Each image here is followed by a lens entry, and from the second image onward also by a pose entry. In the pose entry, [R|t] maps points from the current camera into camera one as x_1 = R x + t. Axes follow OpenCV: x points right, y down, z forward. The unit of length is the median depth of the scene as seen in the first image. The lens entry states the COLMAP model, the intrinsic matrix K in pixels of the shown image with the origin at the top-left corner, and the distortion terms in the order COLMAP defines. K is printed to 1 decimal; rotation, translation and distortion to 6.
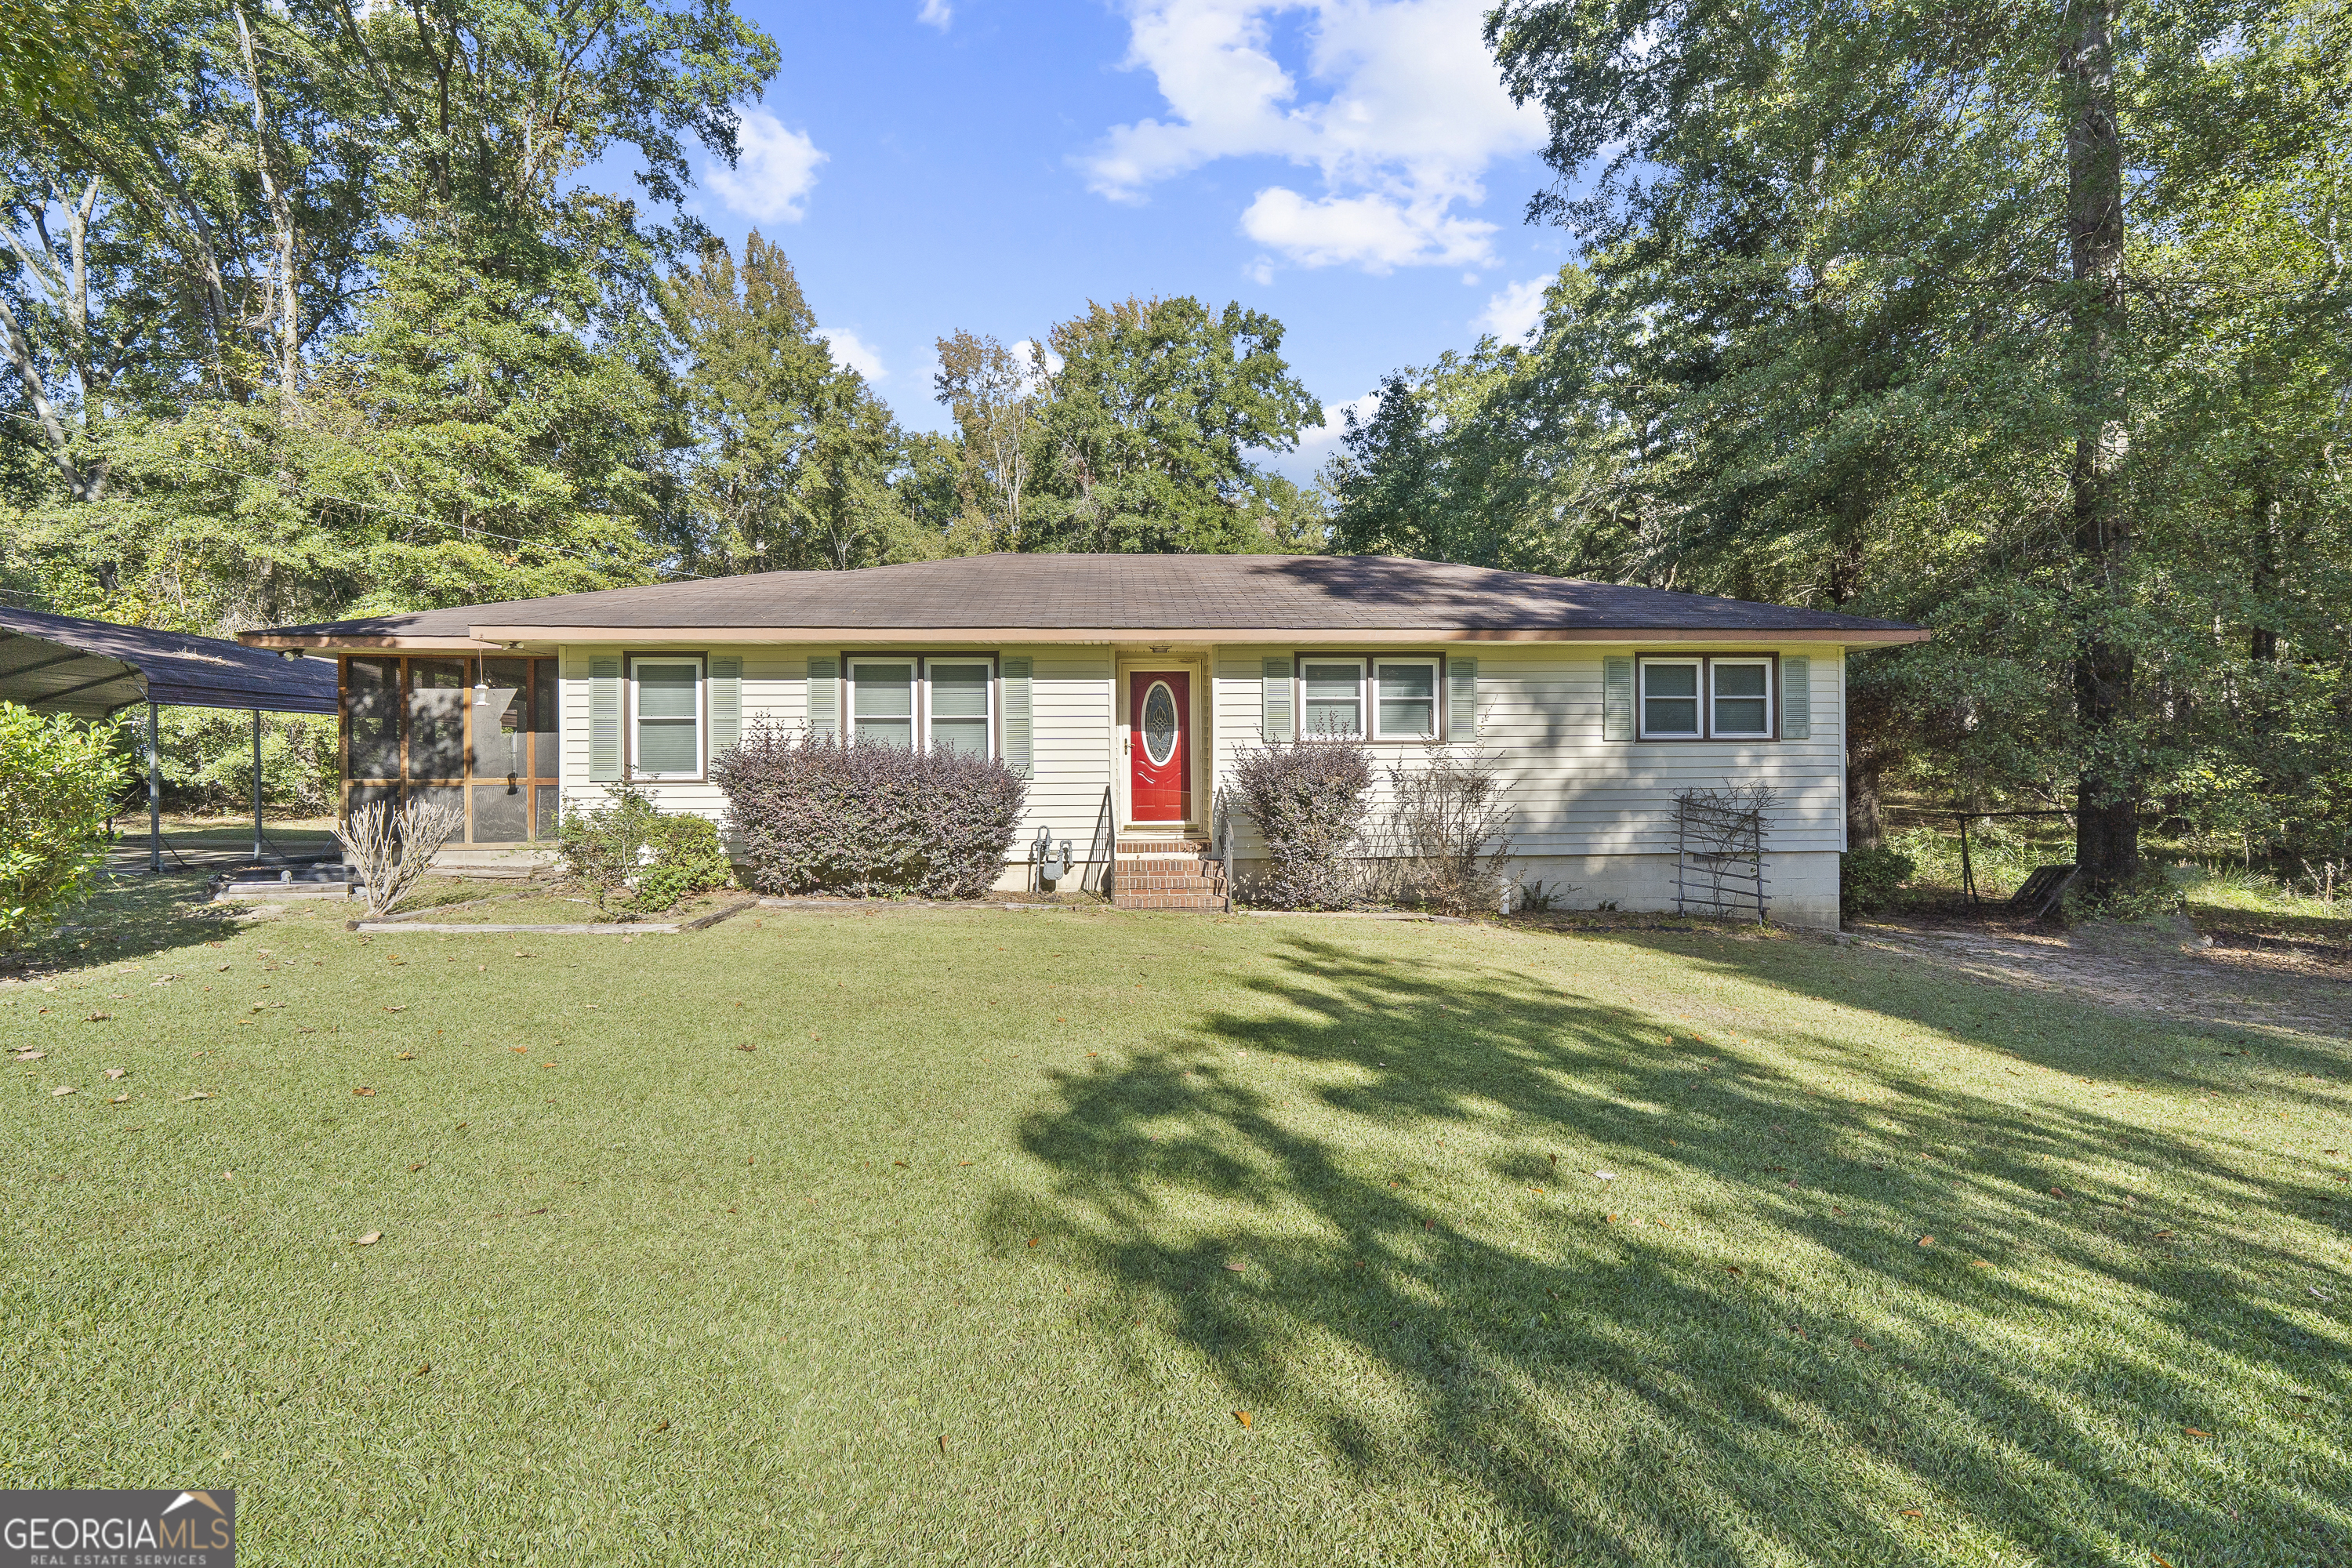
lens RADIAL K [[1123.6, 0, 1129.9], [0, 1123.6, 783.6], [0, 0, 1]] dist [-0.011011, -0.000237]
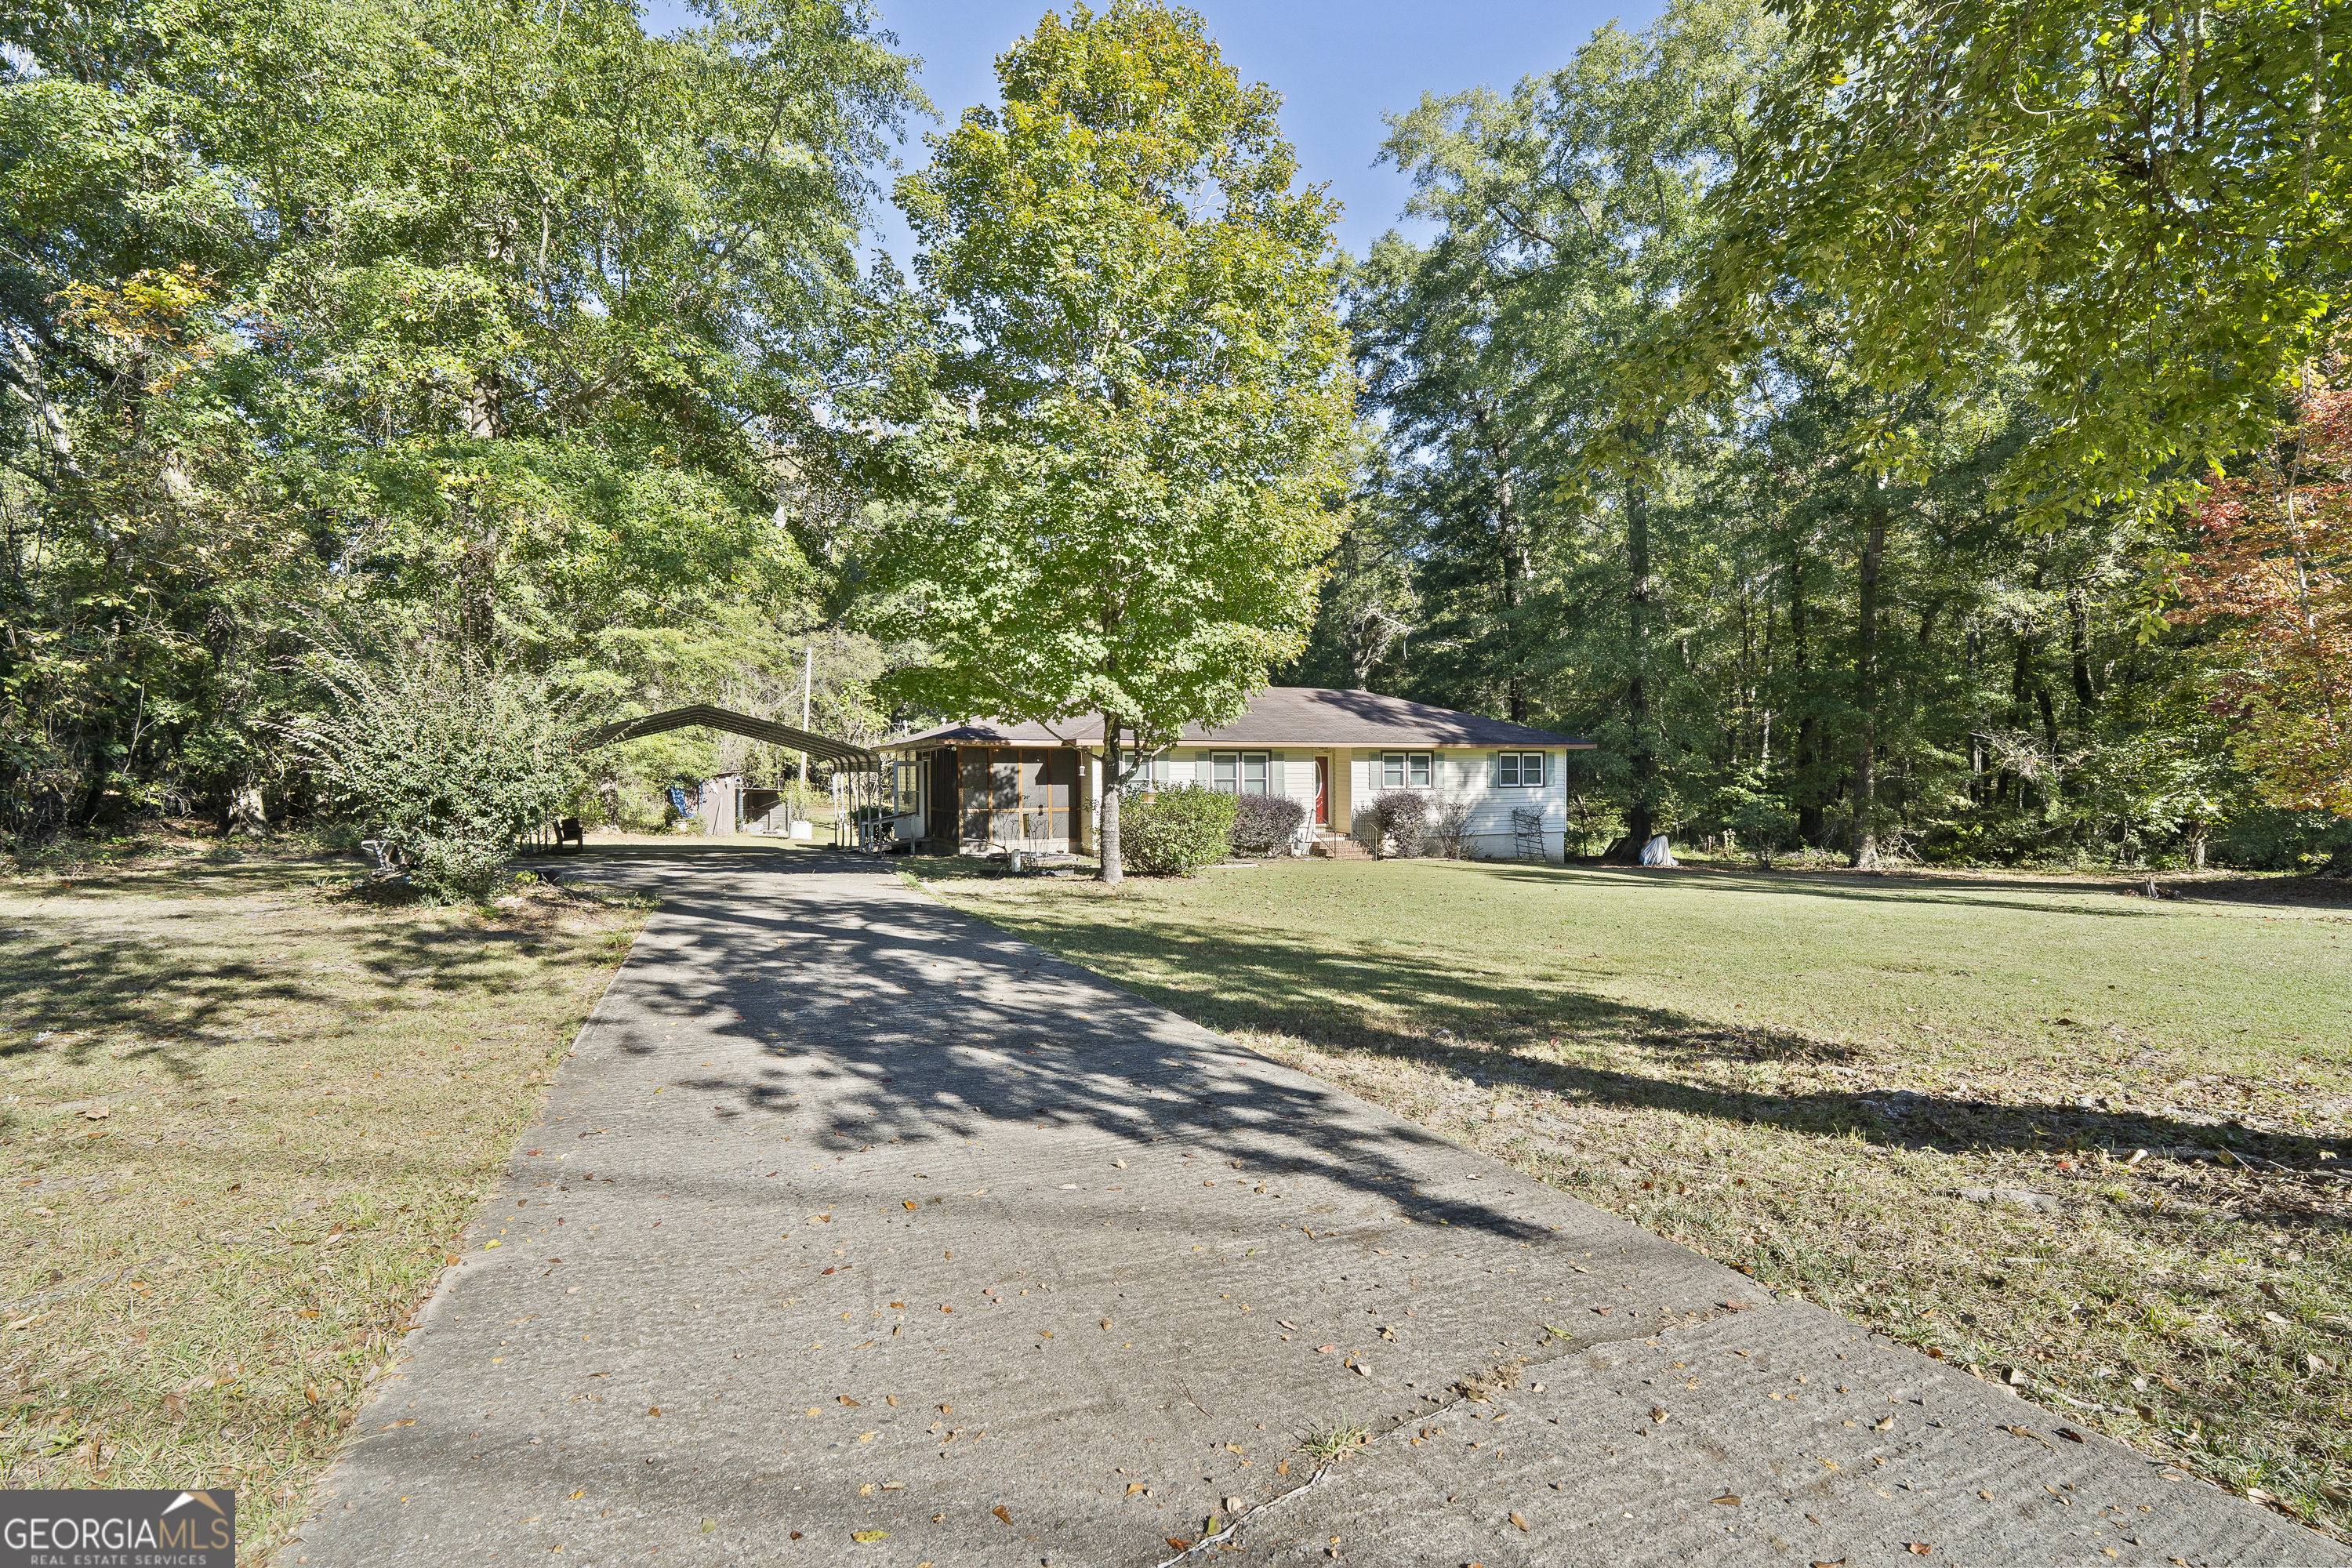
lens RADIAL K [[1067.5, 0, 1177.2], [0, 1067.5, 770.5], [0, 0, 1]] dist [-0.009108, 0.000058]
pose [[0.935580, -0.001891, 0.353109, -1.079936], [0.011061, 0.999652, -0.023953, -0.023510], [-0.352941, 0.026315, 0.935276, -1.004809]]
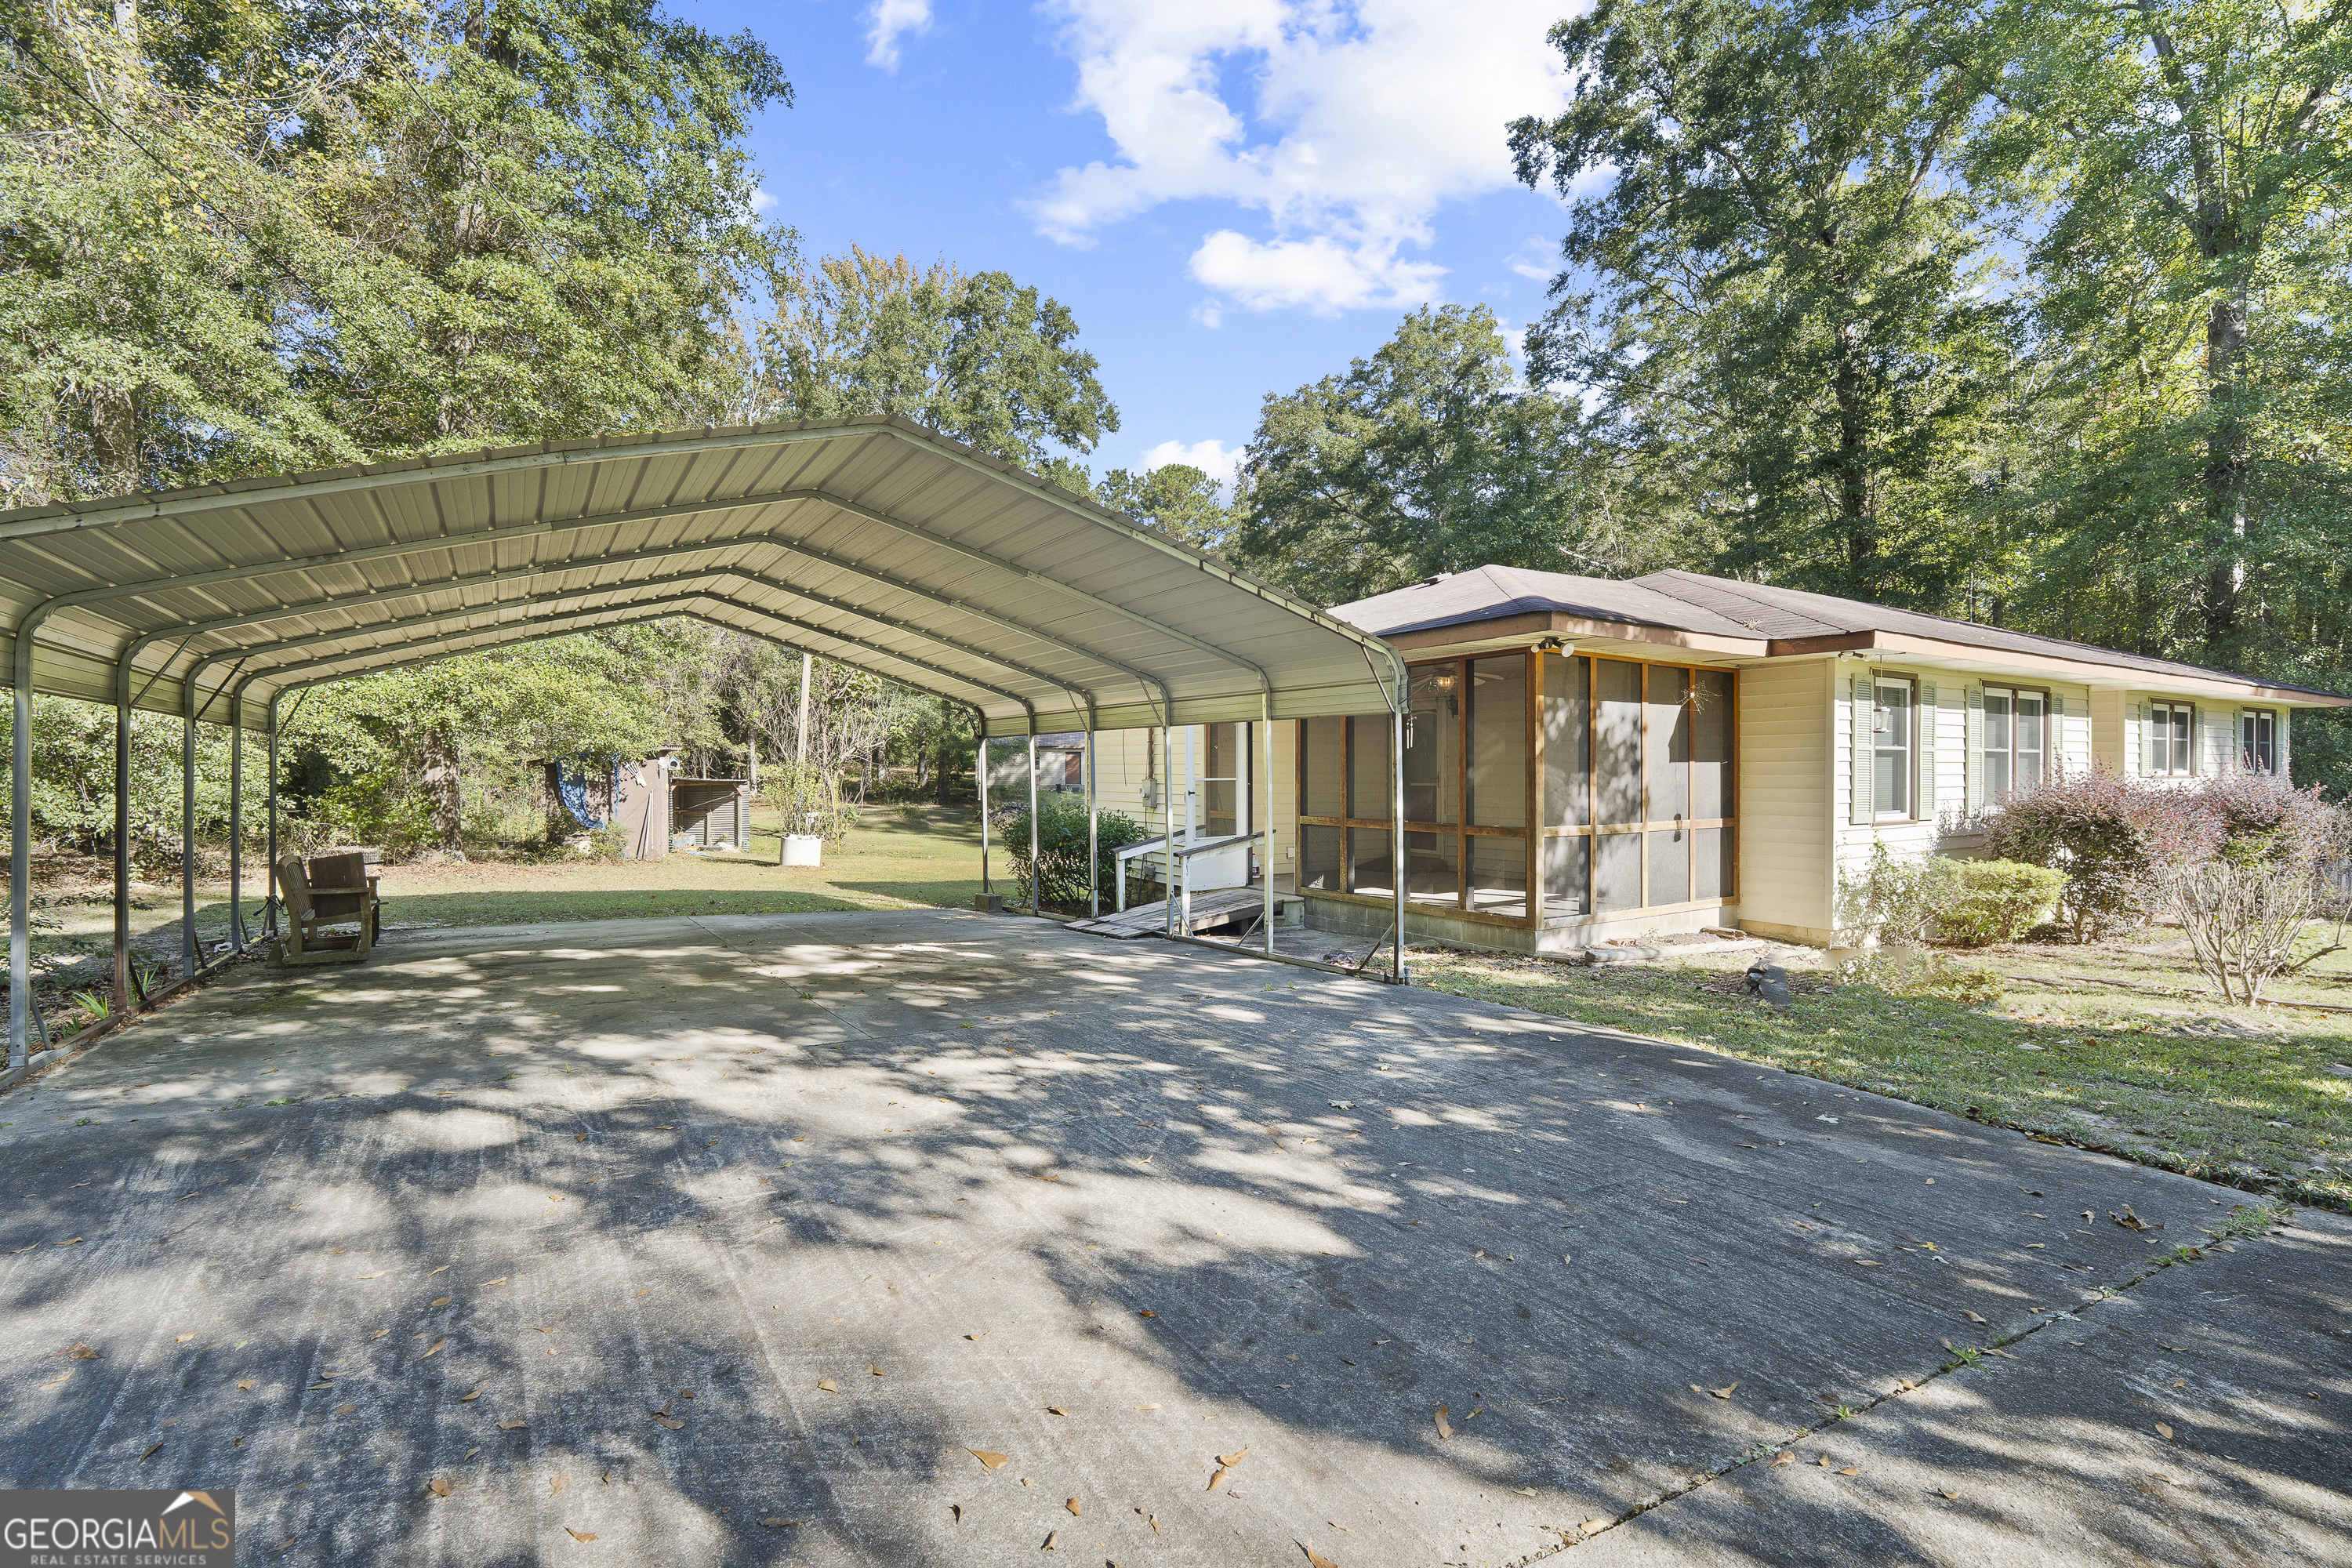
lens RADIAL K [[1067.5, 0, 1177.2], [0, 1067.5, 770.5], [0, 0, 1]] dist [-0.009108, 0.000058]
pose [[0.883621, -0.010255, 0.468091, -1.305079], [0.016633, 0.999817, -0.009494, -0.041706], [-0.467908, 0.016174, 0.883629, 0.537241]]
